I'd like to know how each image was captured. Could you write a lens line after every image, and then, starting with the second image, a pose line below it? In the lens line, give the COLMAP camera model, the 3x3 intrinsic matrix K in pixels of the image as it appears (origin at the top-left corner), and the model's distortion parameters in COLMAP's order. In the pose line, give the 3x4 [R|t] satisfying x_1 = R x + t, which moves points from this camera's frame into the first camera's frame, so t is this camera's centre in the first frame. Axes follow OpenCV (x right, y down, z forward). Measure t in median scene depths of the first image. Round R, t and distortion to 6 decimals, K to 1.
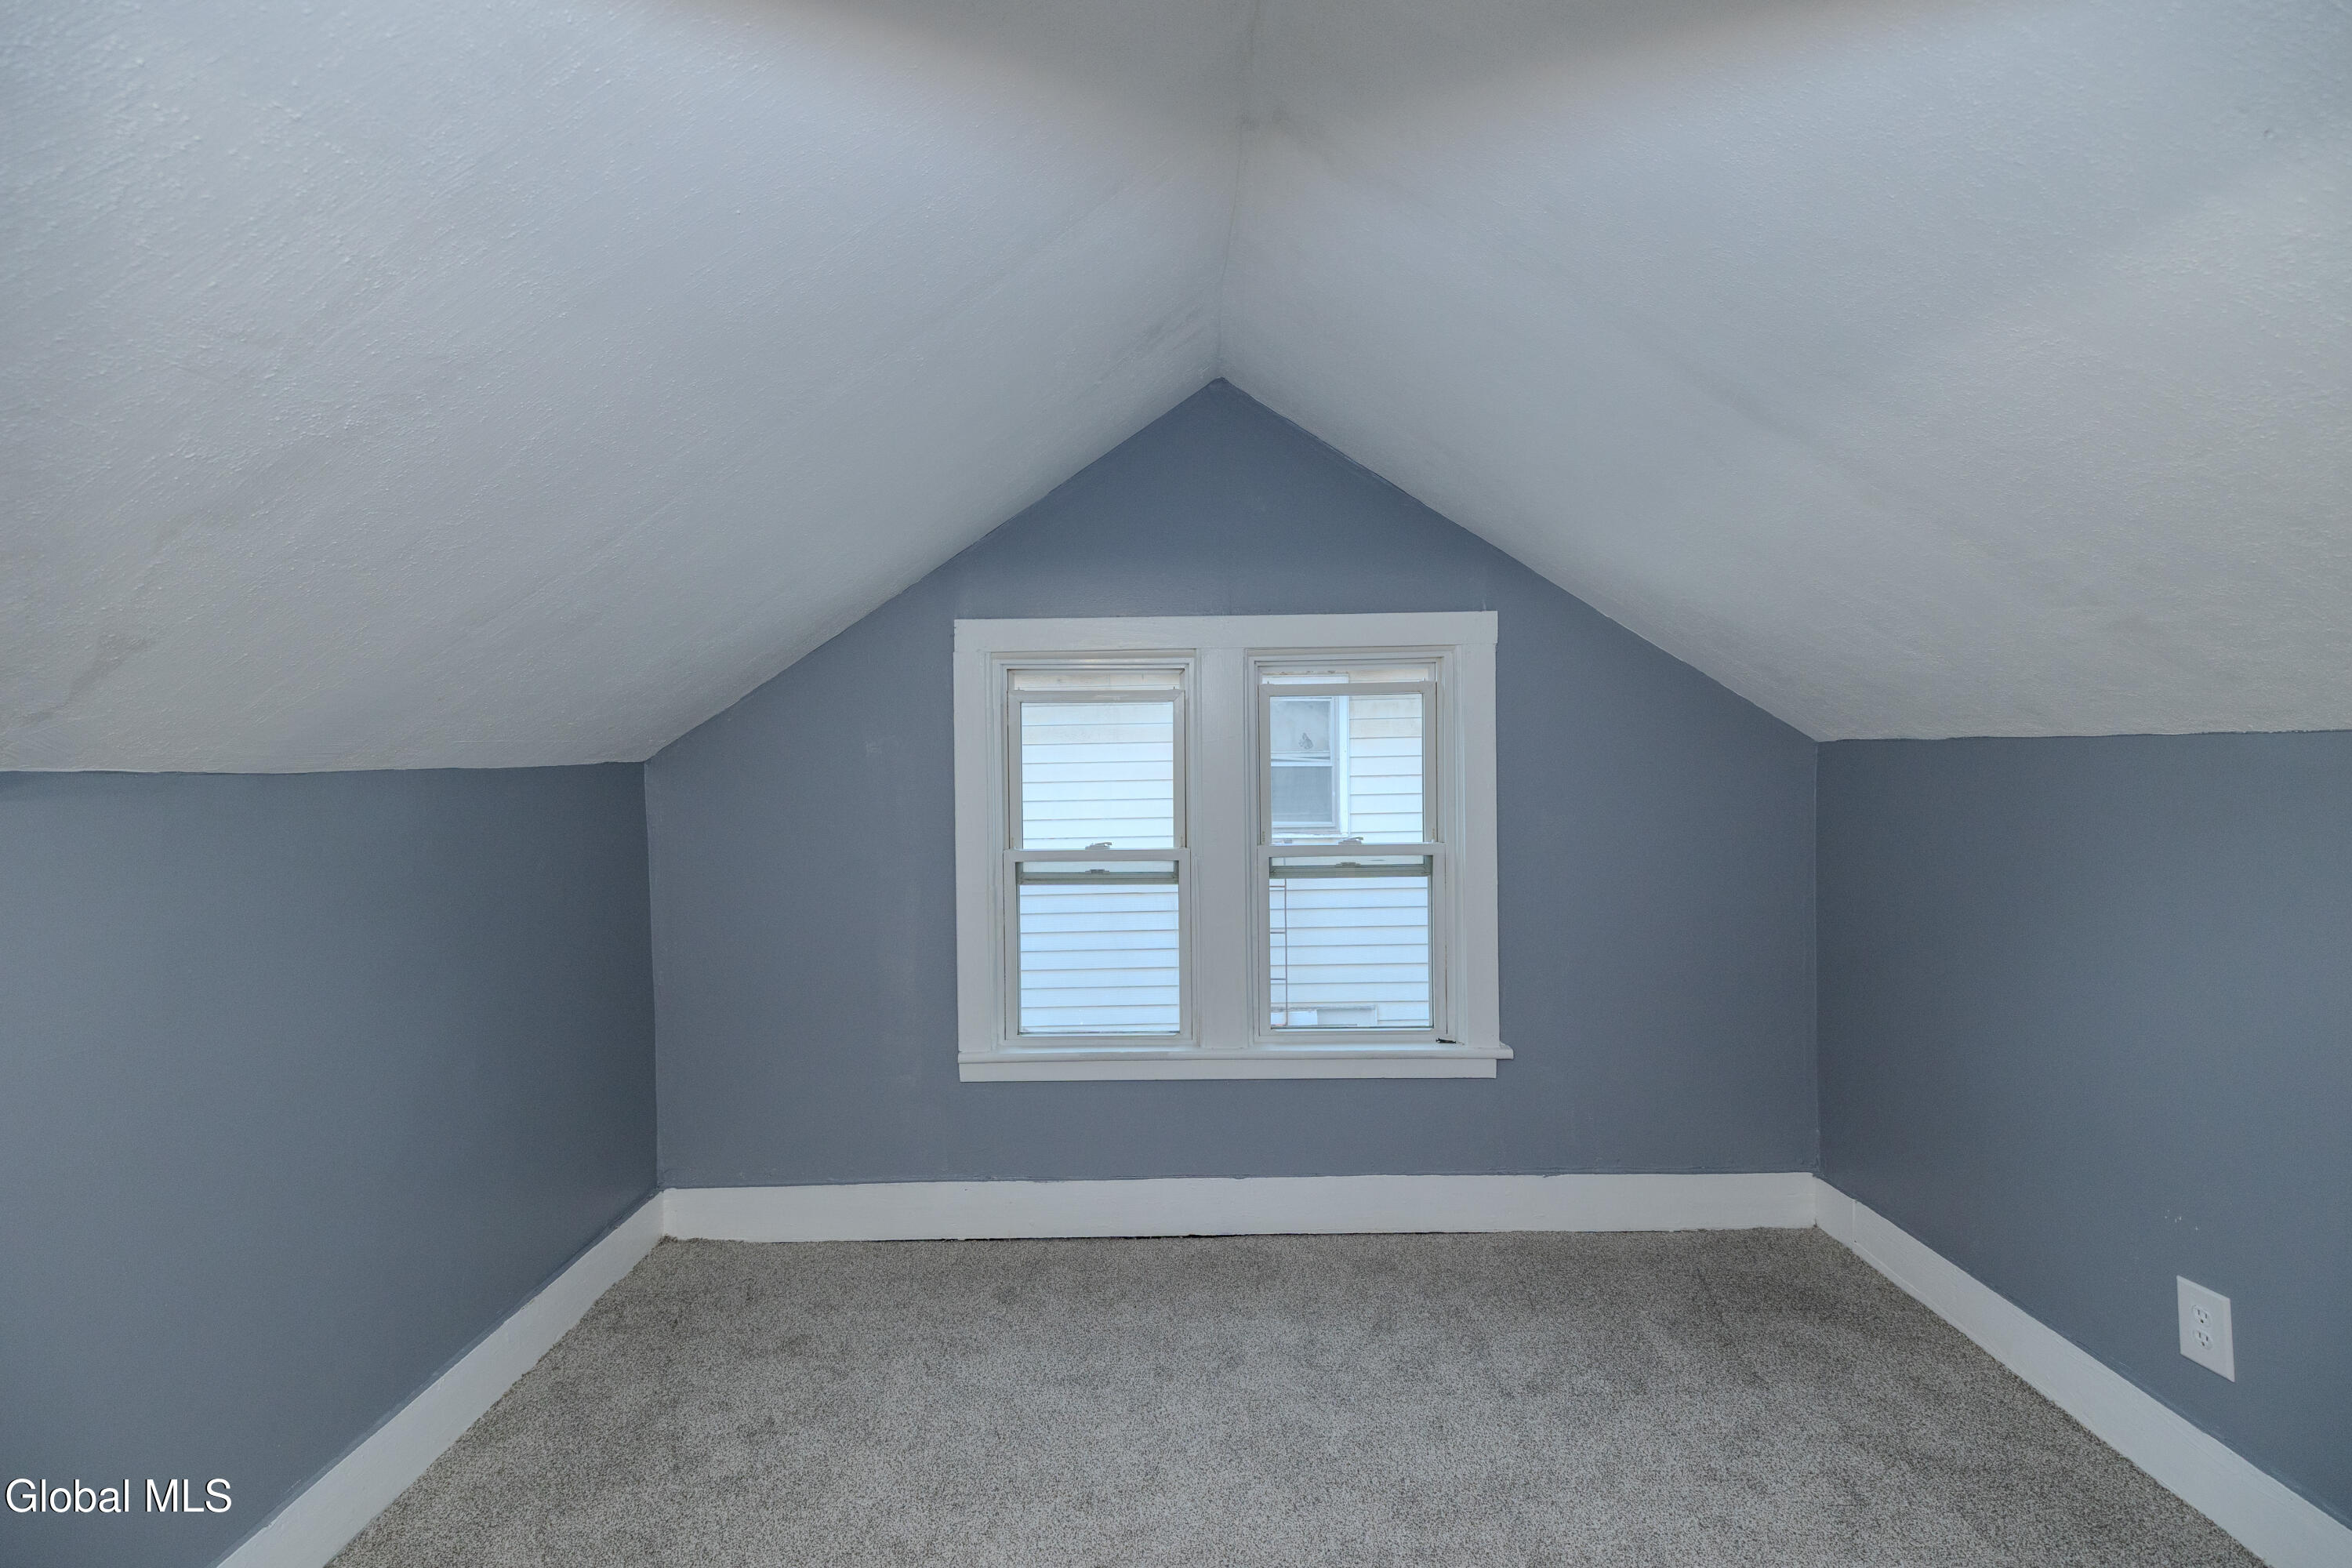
lens RADIAL K [[953.3, 0, 1176.6], [0, 953.3, 775.5], [0, 0, 1]] dist [0.058638, -0.022162]
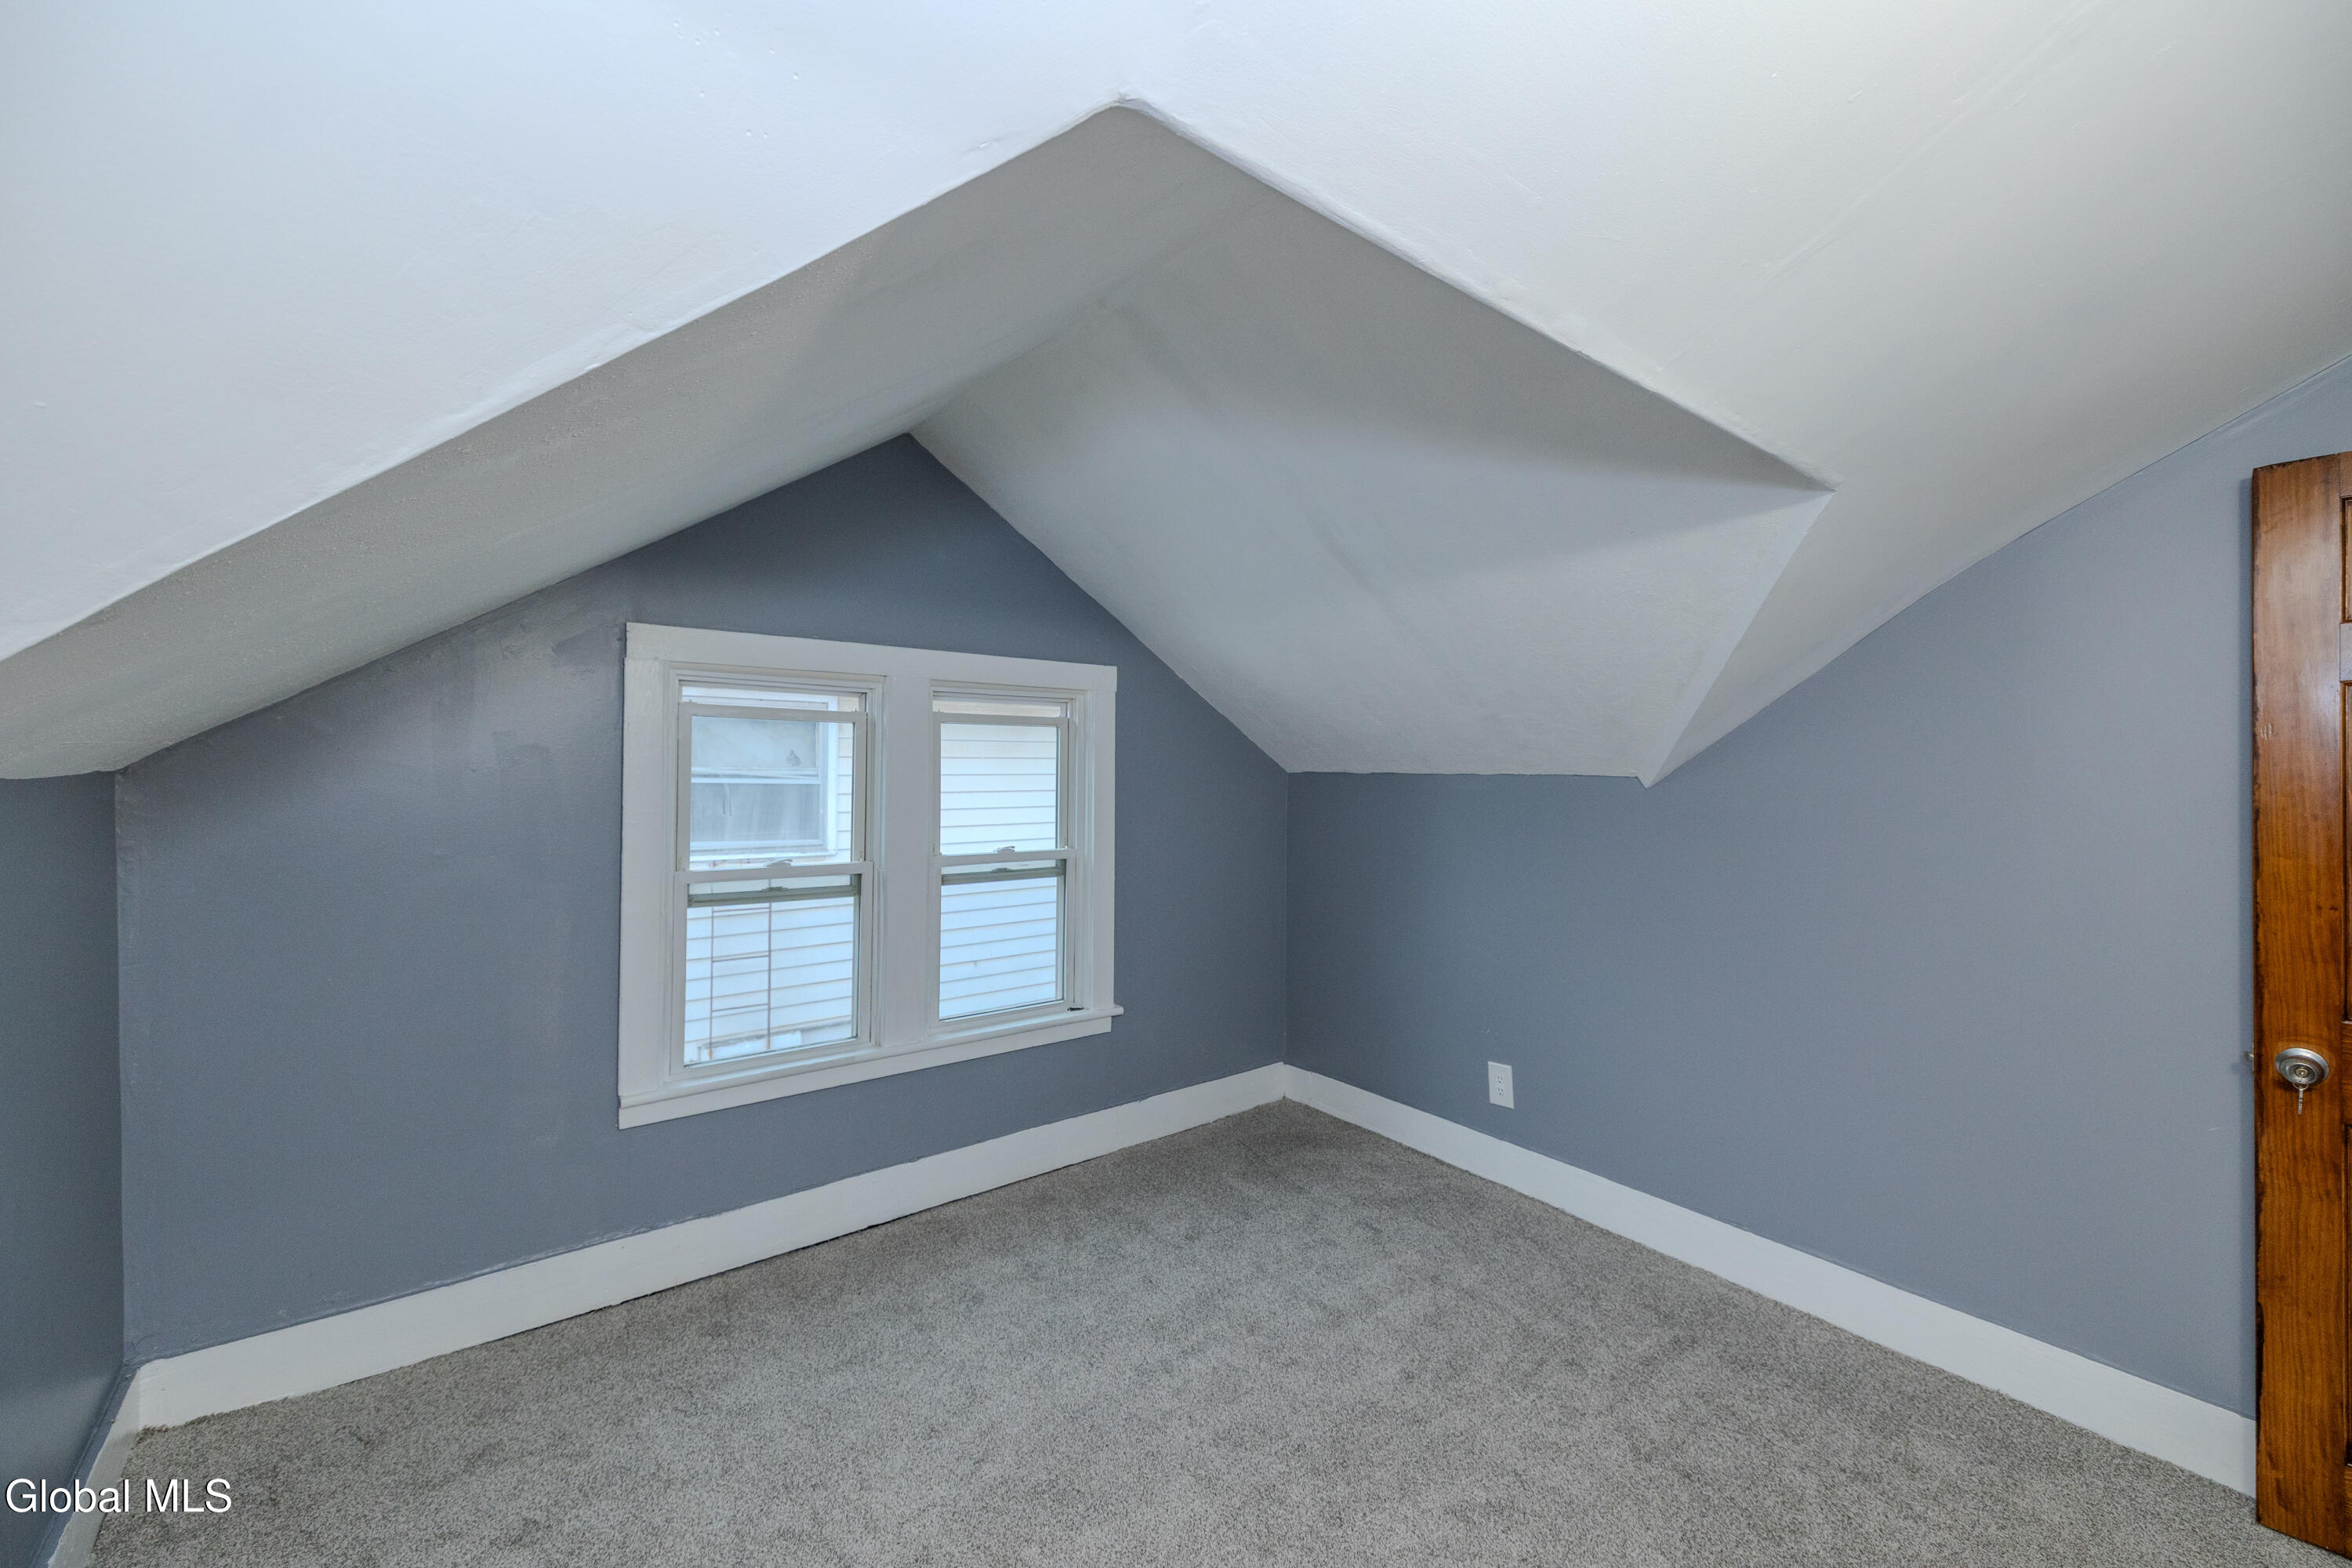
lens RADIAL K [[953.3, 0, 1176.6], [0, 953.3, 775.5], [0, 0, 1]] dist [0.058638, -0.022162]
pose [[0.785711, 0.016762, 0.618366, -0.388583], [-0.005219, 0.999777, -0.020470, 0.000595], [-0.618571, 0.012856, 0.785623, -0.053039]]
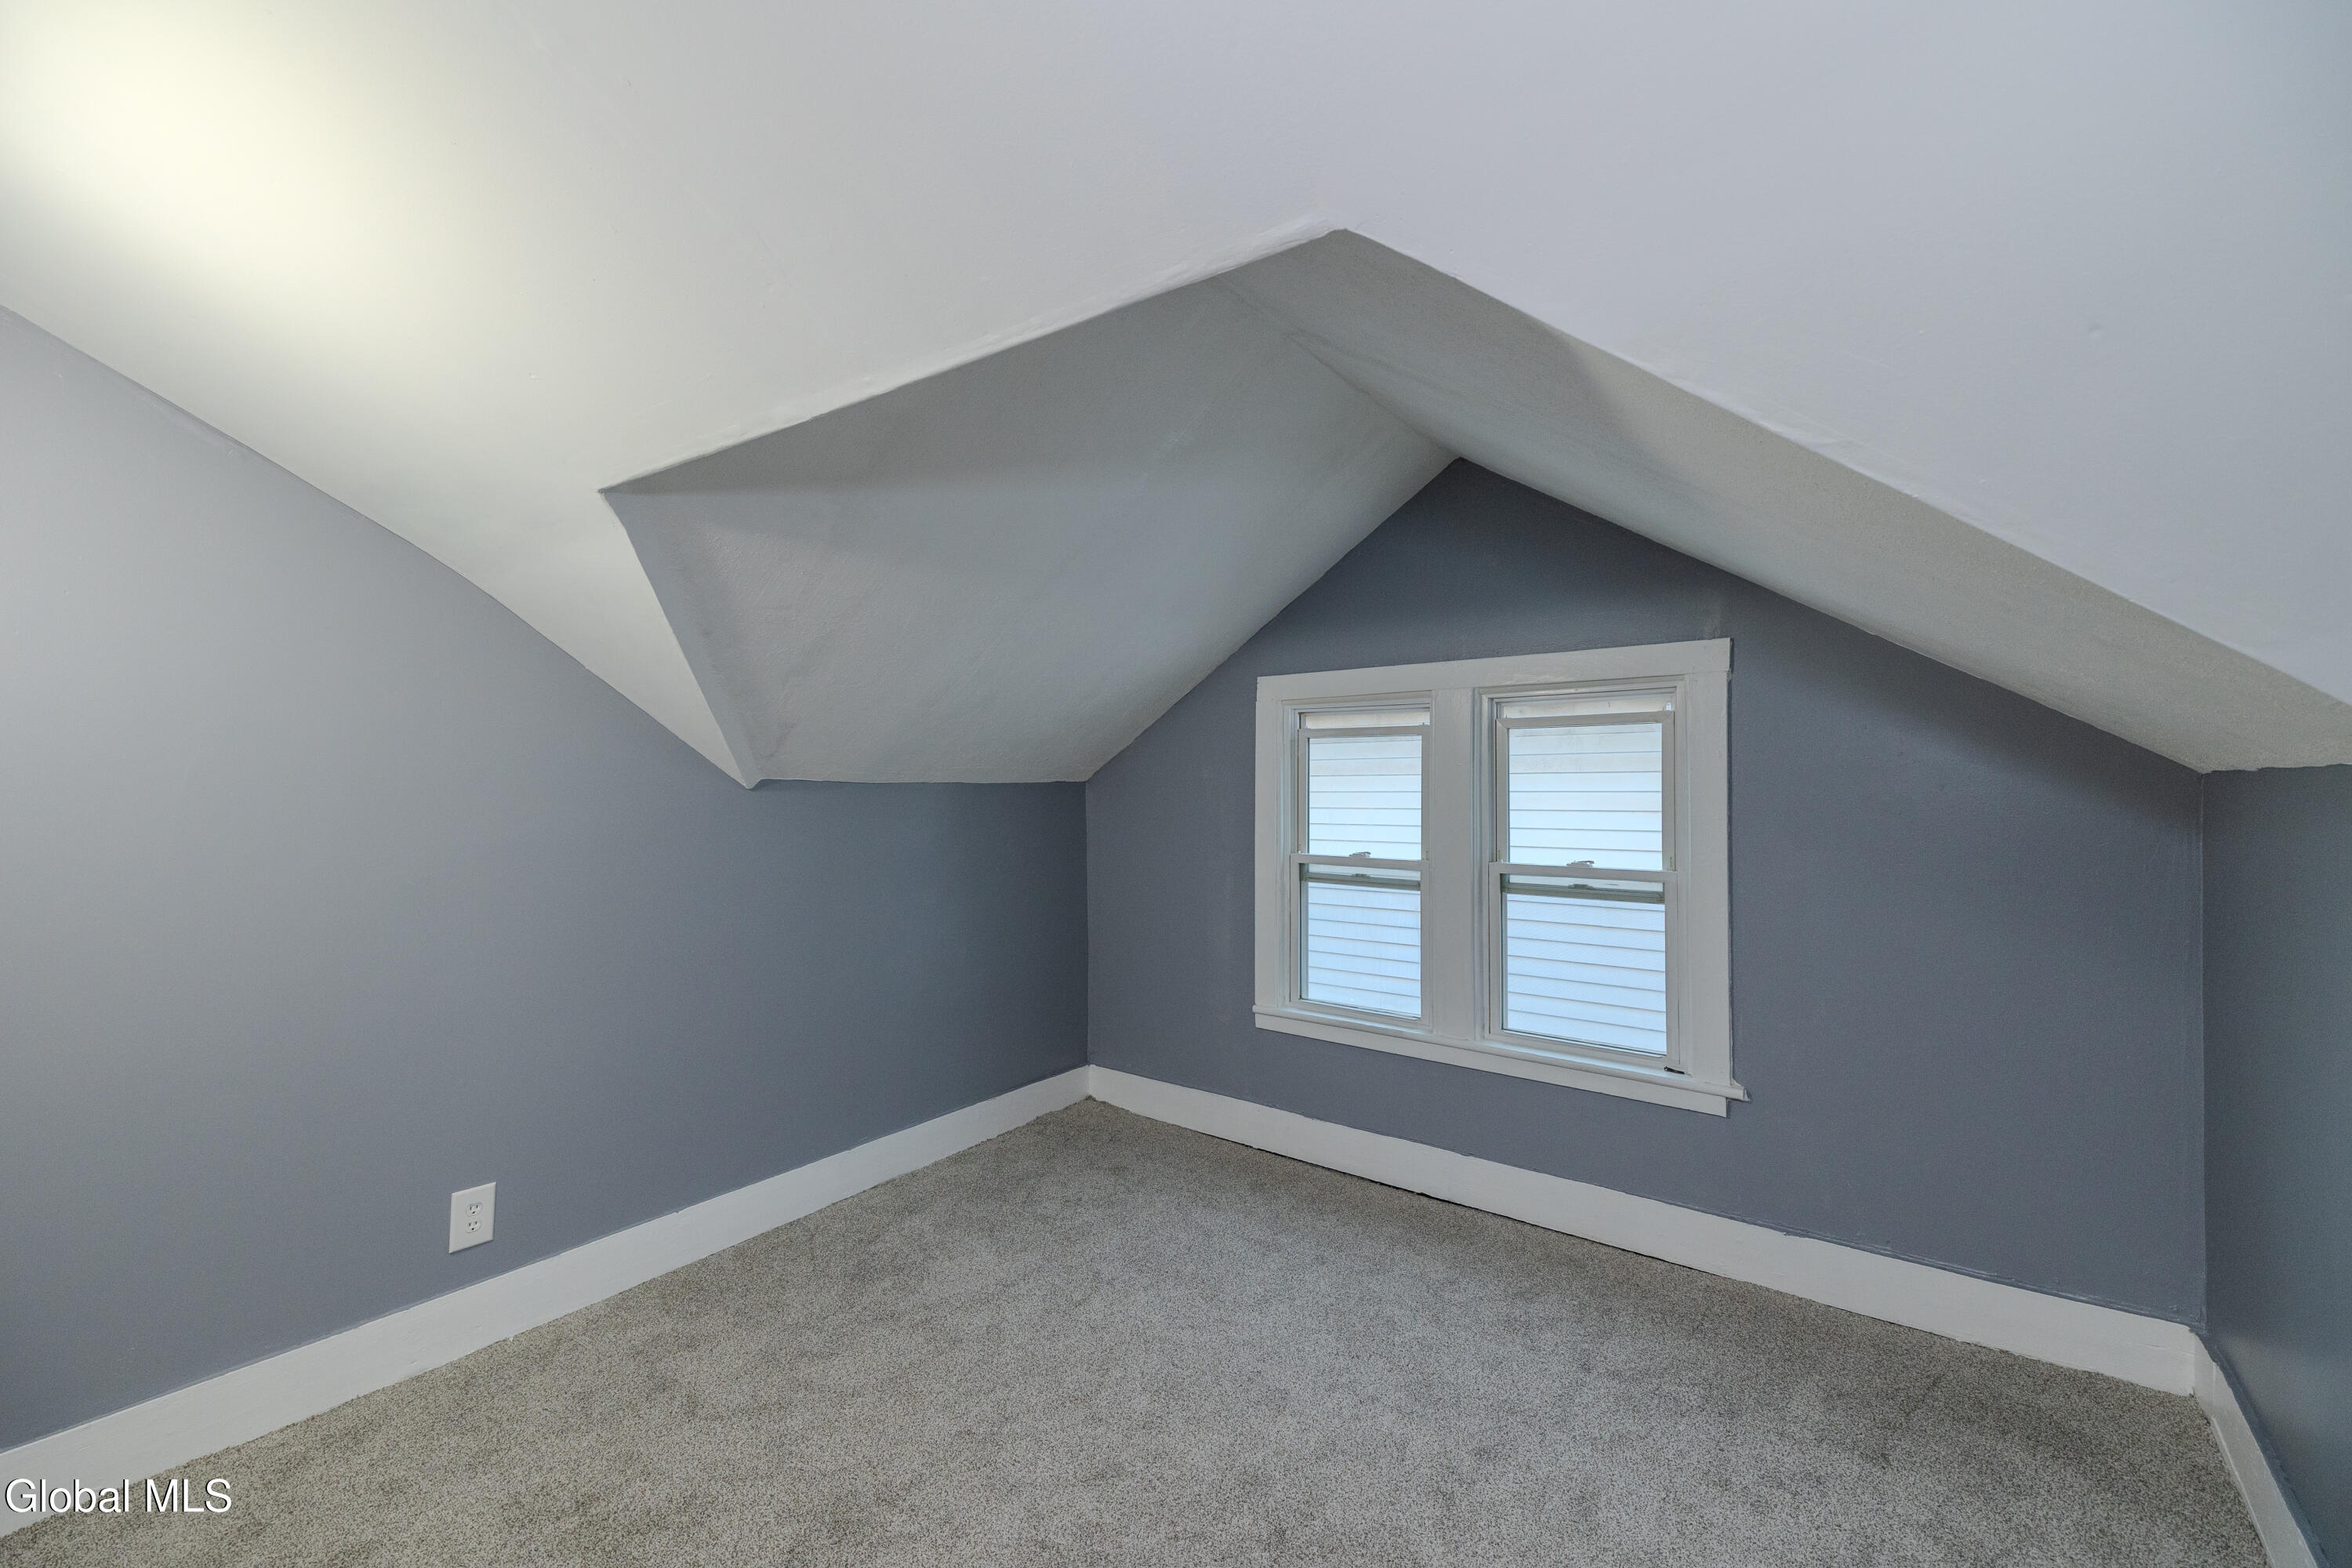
lens RADIAL K [[954.8, 0, 1172.2], [0, 954.8, 778.7], [0, 0, 1]] dist [0.058740, -0.021352]
pose [[0.799592, 0.009345, -0.600471, 0.472031], [-0.025558, 0.999503, -0.018477, 0.005797], [0.600000, 0.030121, 0.799433, -0.129588]]
